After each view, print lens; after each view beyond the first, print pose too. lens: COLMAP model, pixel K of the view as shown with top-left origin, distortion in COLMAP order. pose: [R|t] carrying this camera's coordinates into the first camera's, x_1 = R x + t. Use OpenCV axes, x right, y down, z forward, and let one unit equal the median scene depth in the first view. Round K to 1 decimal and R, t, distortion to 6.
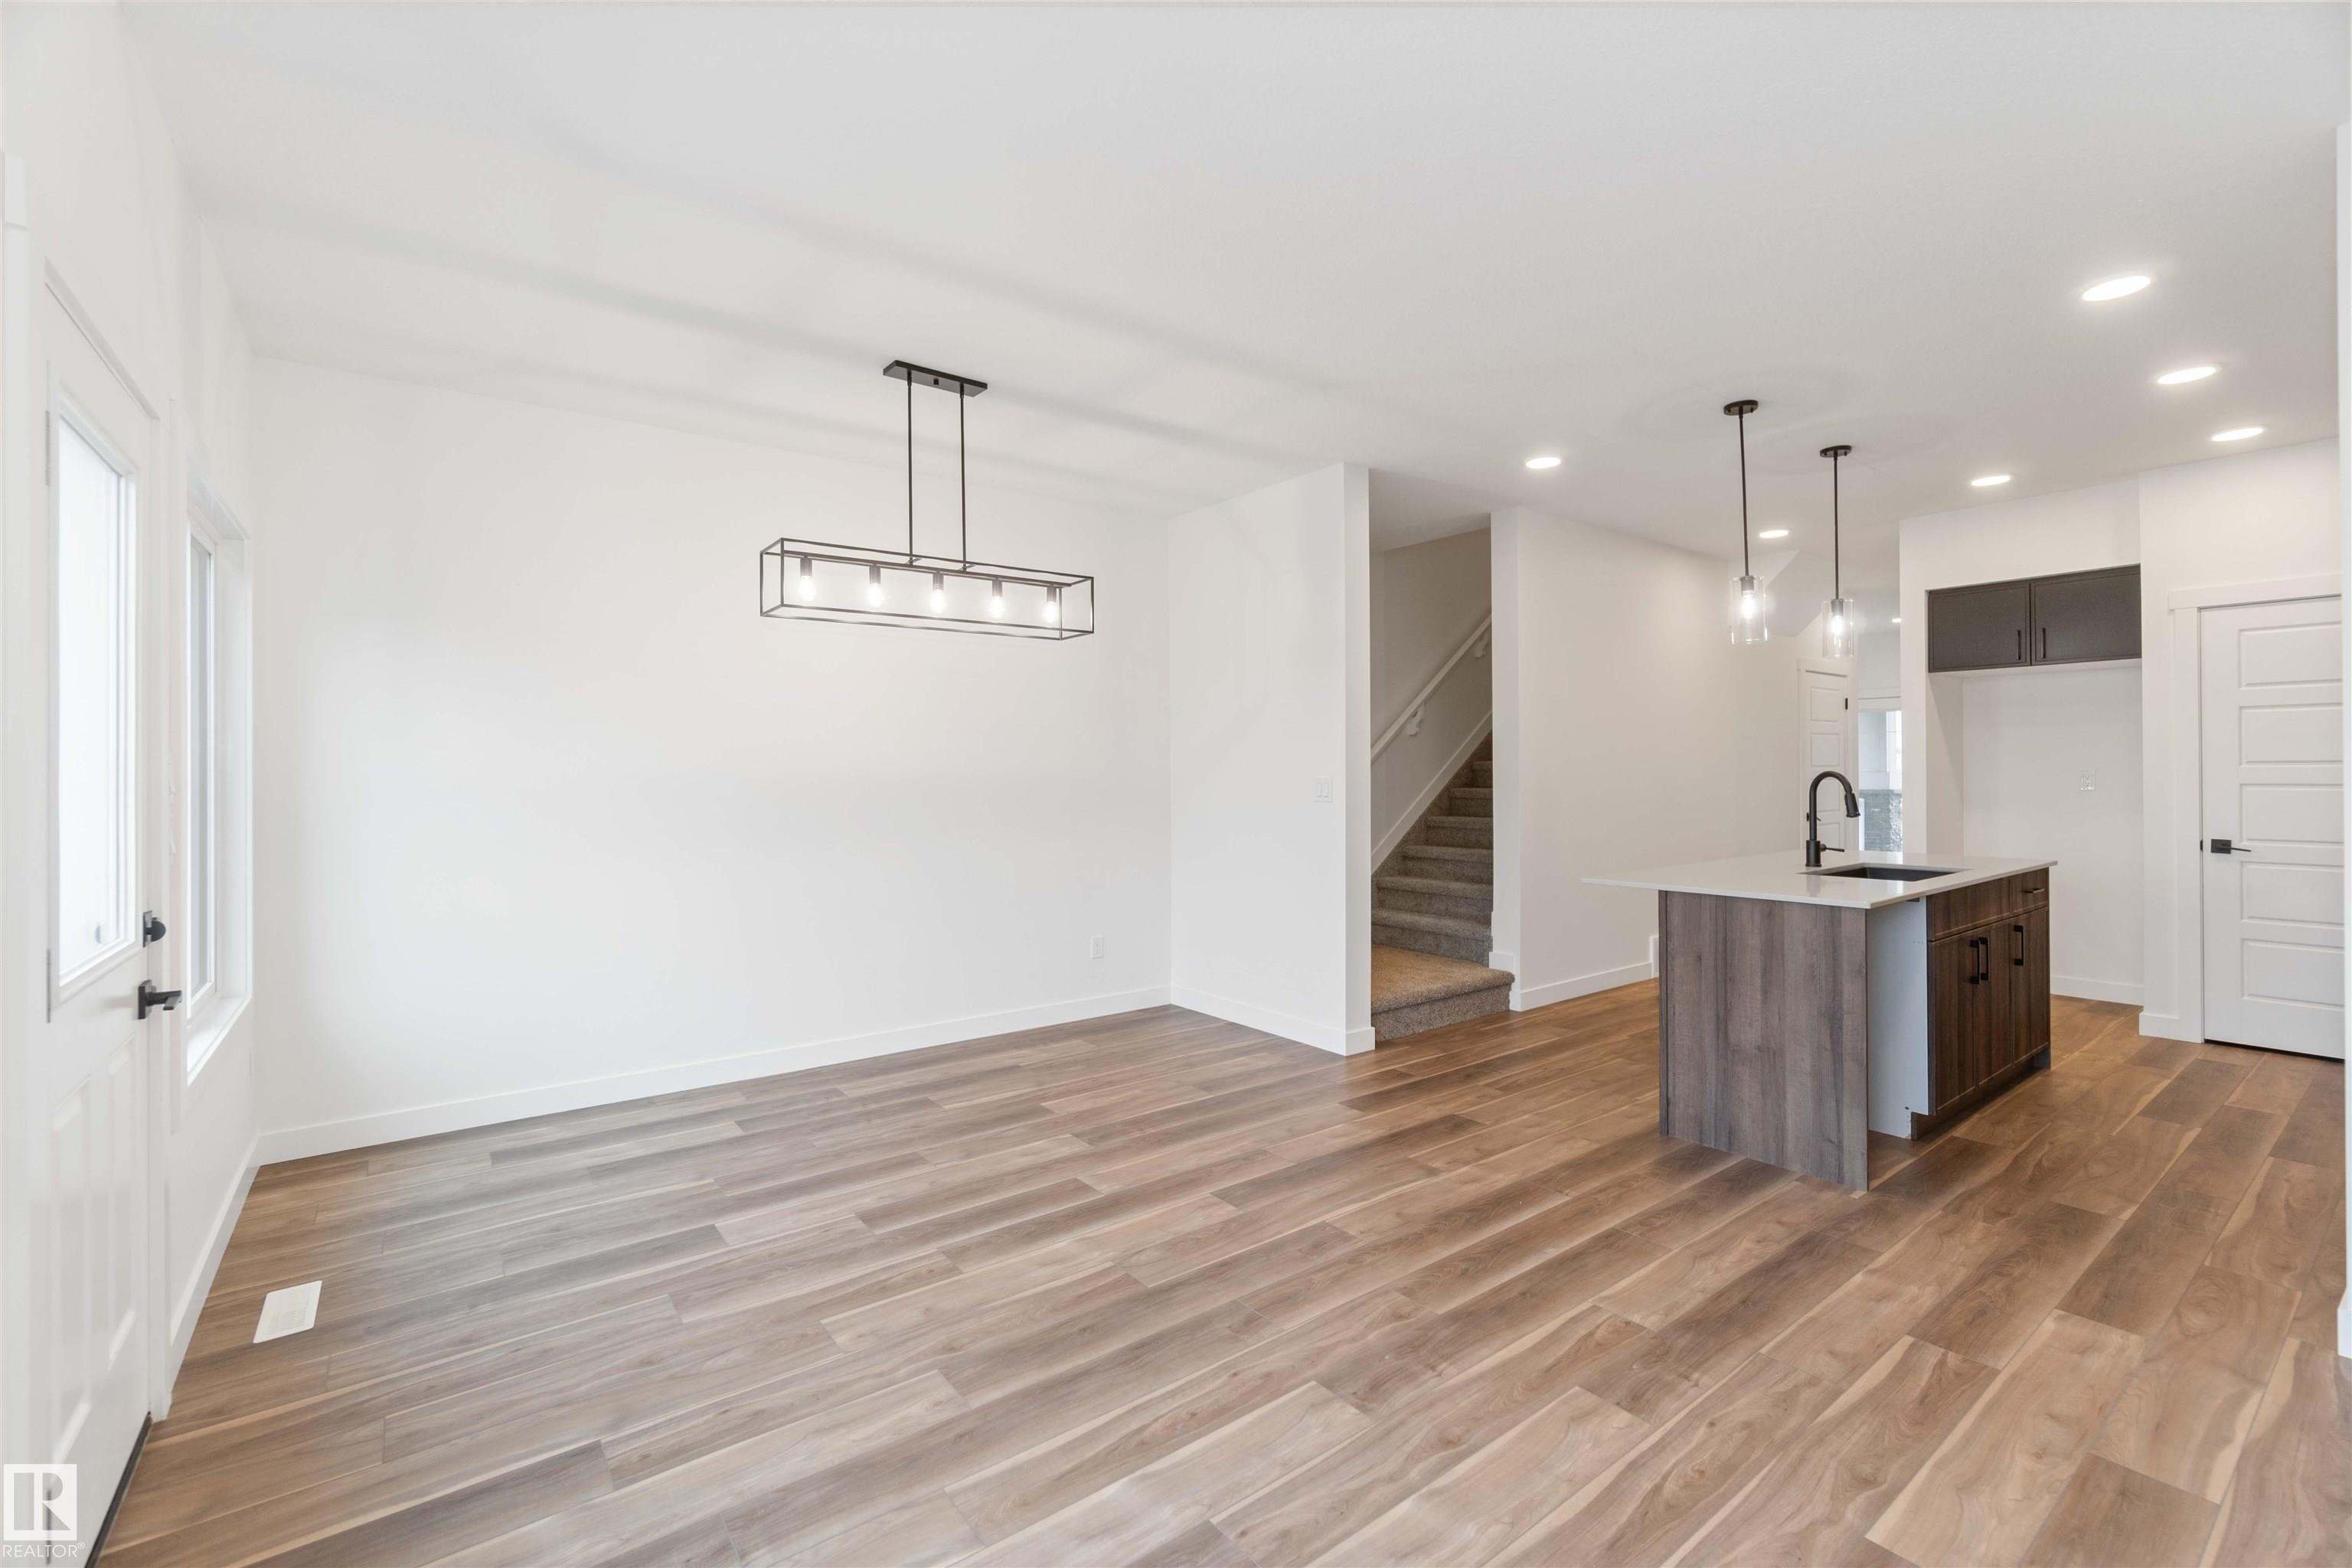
lens RADIAL K [[1012.8, 0, 1169.7], [0, 1012.8, 769.2], [0, 0, 1]] dist [-0.003277, 0.001329]
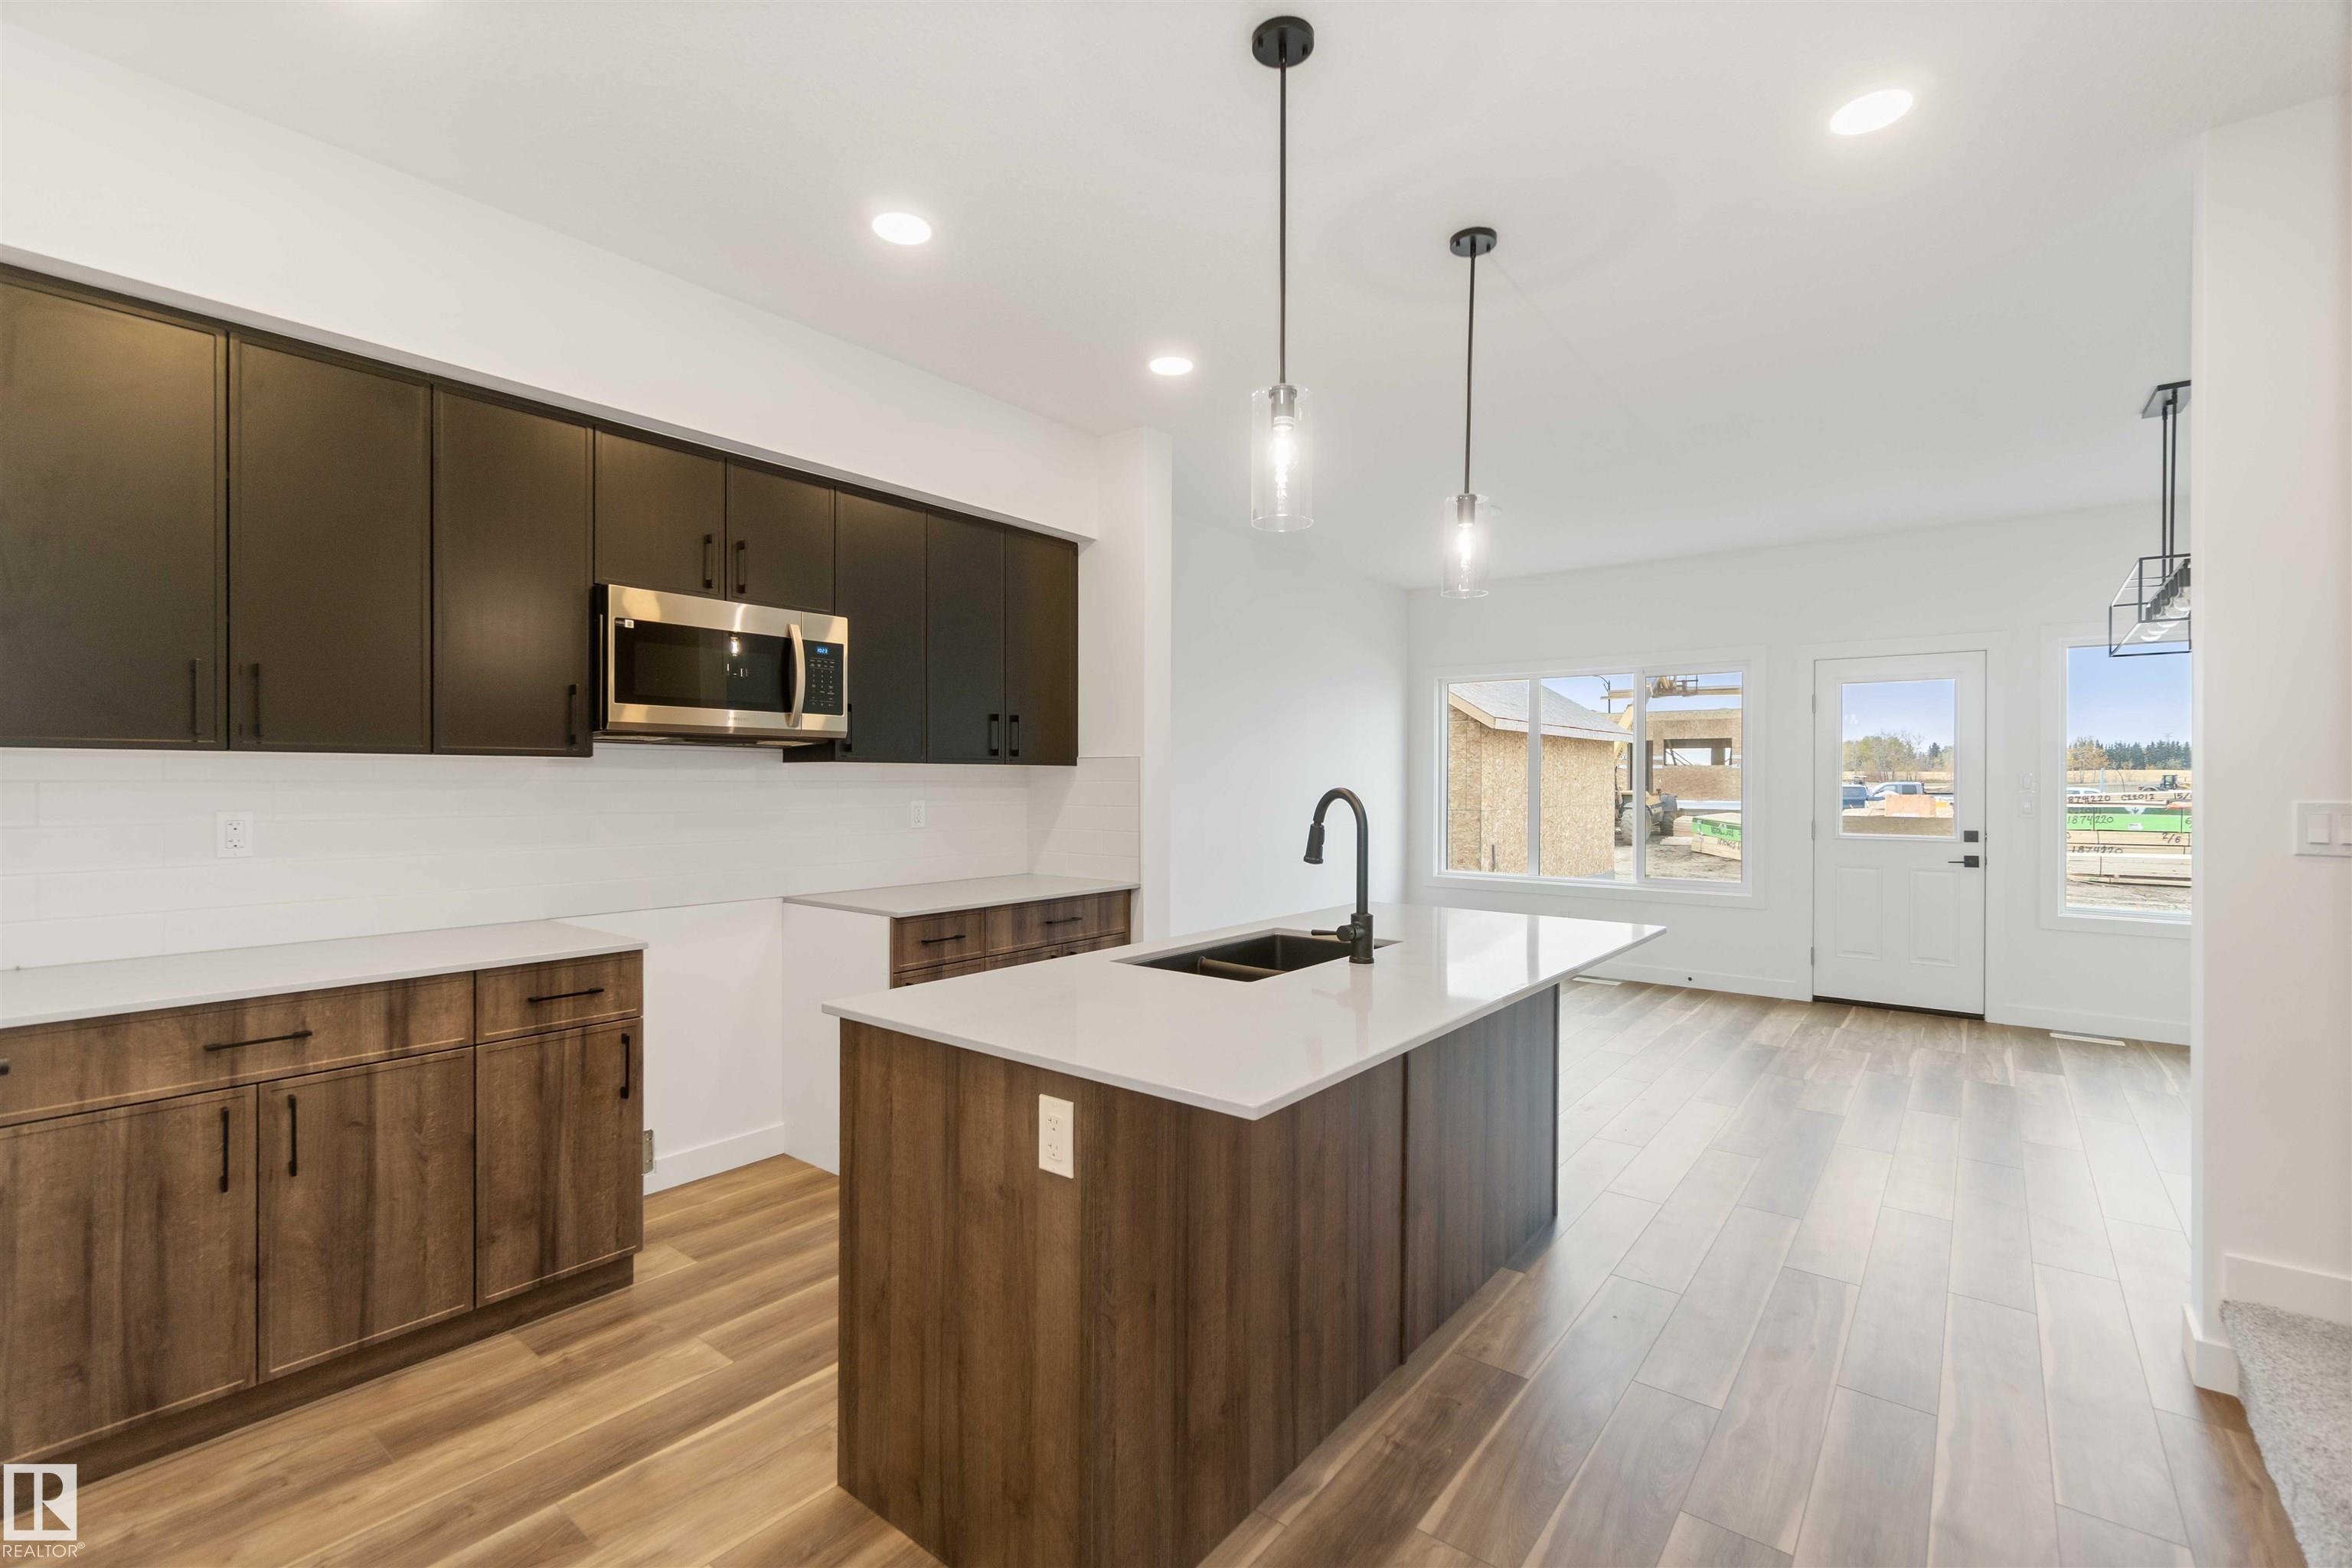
lens RADIAL K [[1033.1, 0, 1171.5], [0, 1033.1, 776.6], [0, 0, 1]] dist [-0.001742, 0.001334]
pose [[-0.966863, 0.002772, -0.255279, 0.888009], [0.003478, 0.999991, -0.002316, -0.003566], [0.255270, -0.003127, -0.966865, 1.532685]]
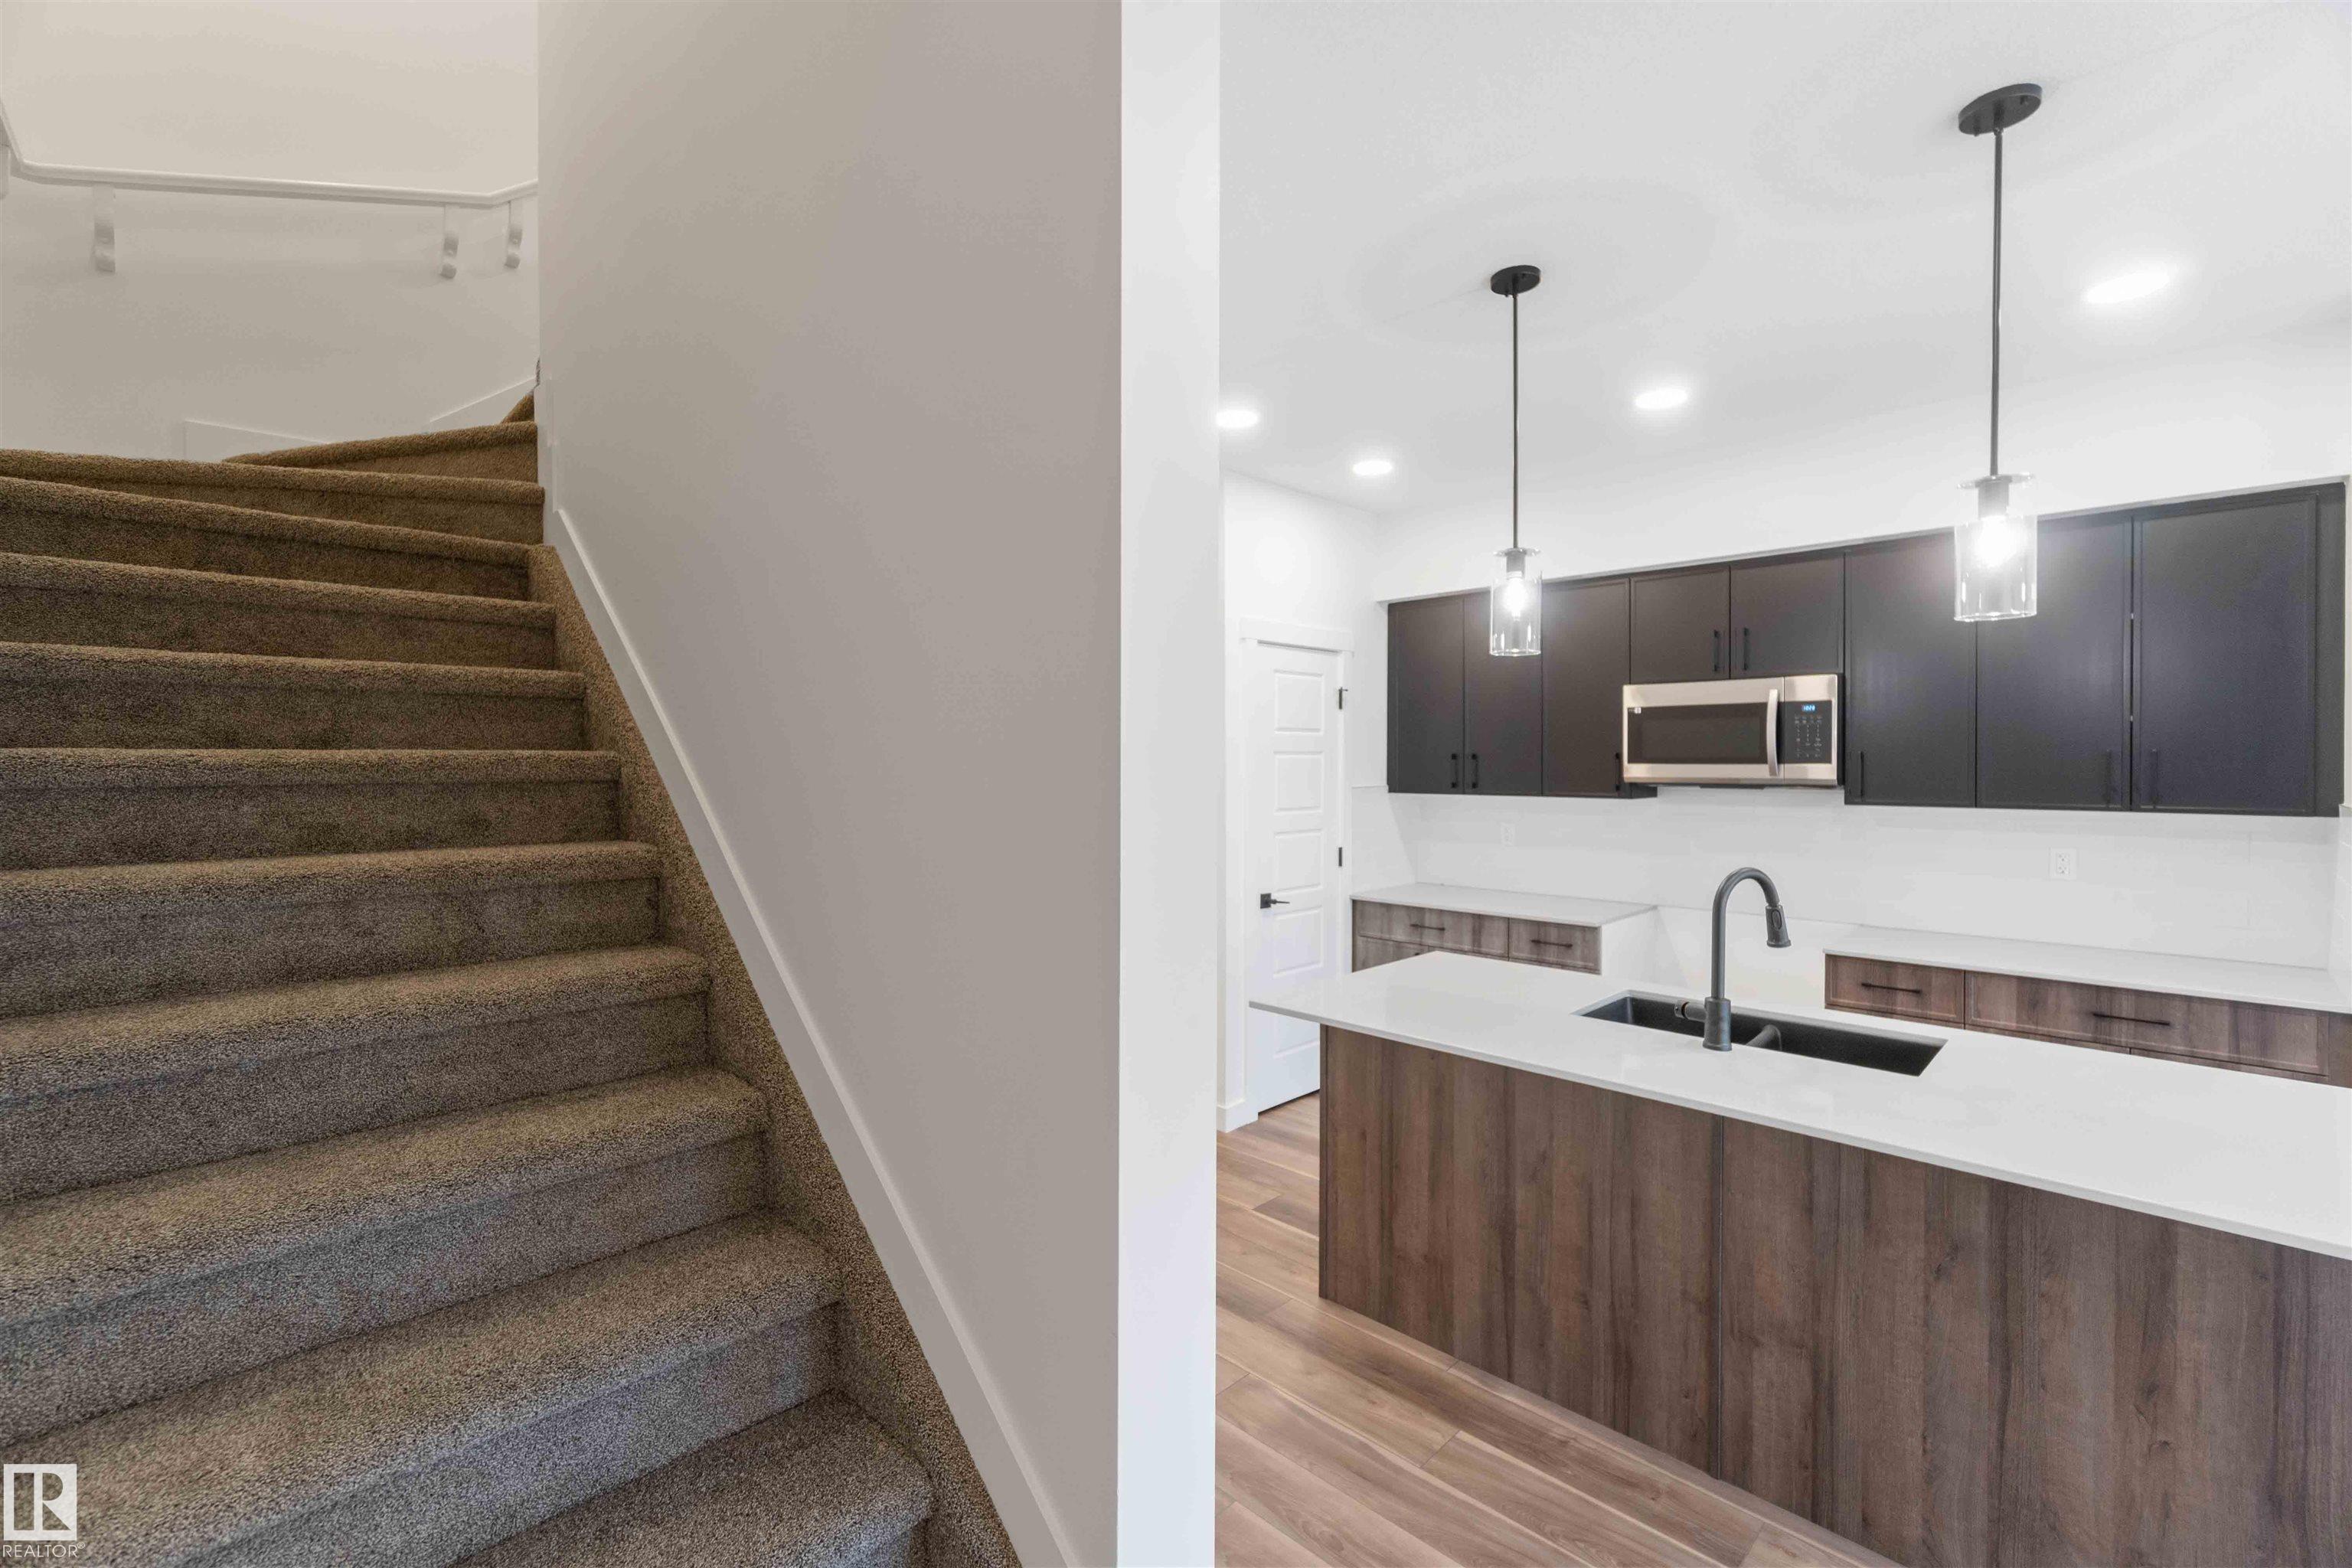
lens RADIAL K [[1012.8, 0, 1169.7], [0, 1012.8, 769.2], [0, 0, 1]] dist [-0.003277, 0.001329]
pose [[-0.139847, -0.002526, 0.990170, 0.149985], [0.001709, 0.999995, 0.002792, -0.053197], [-0.990172, 0.002083, -0.139842, 1.372767]]
